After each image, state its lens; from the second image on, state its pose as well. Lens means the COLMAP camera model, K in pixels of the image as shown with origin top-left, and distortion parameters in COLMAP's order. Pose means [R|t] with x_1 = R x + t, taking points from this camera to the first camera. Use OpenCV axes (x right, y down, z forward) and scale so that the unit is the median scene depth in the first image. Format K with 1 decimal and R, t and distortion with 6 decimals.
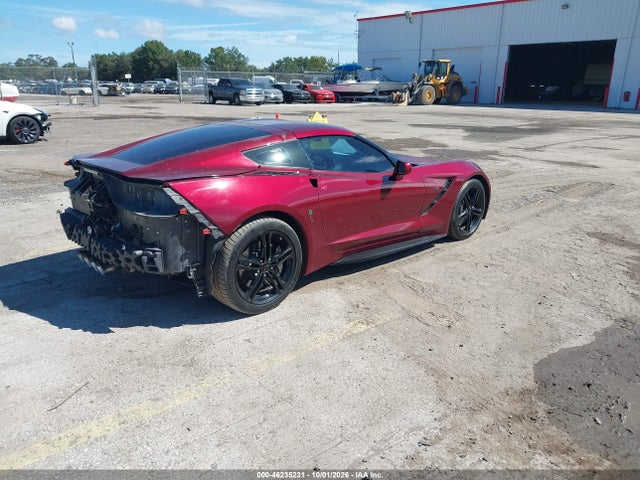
lens RADIAL K [[512.4, 0, 317.4], [0, 512.4, 234.6], [0, 0, 1]] dist [0.008144, -0.012003]
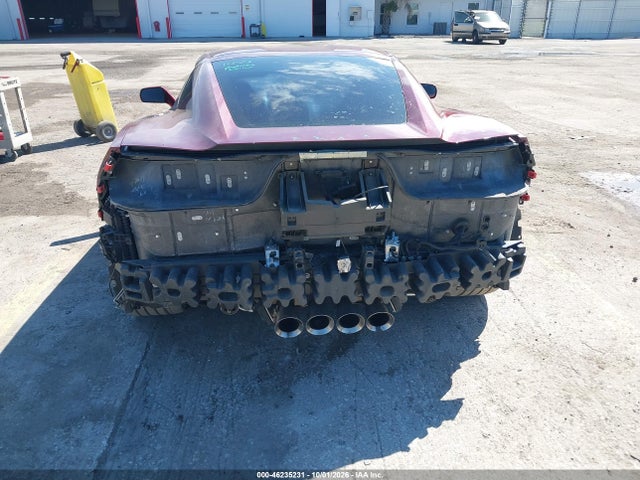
lens RADIAL K [[512.4, 0, 322.7], [0, 512.4, 239.9], [0, 0, 1]] dist [0.008144, -0.012003]
pose [[0.601765, -0.325909, 0.729152, -0.721767], [0.233402, 0.944861, 0.229699, -0.139116], [-0.763808, 0.031961, 0.644652, 0.579581]]
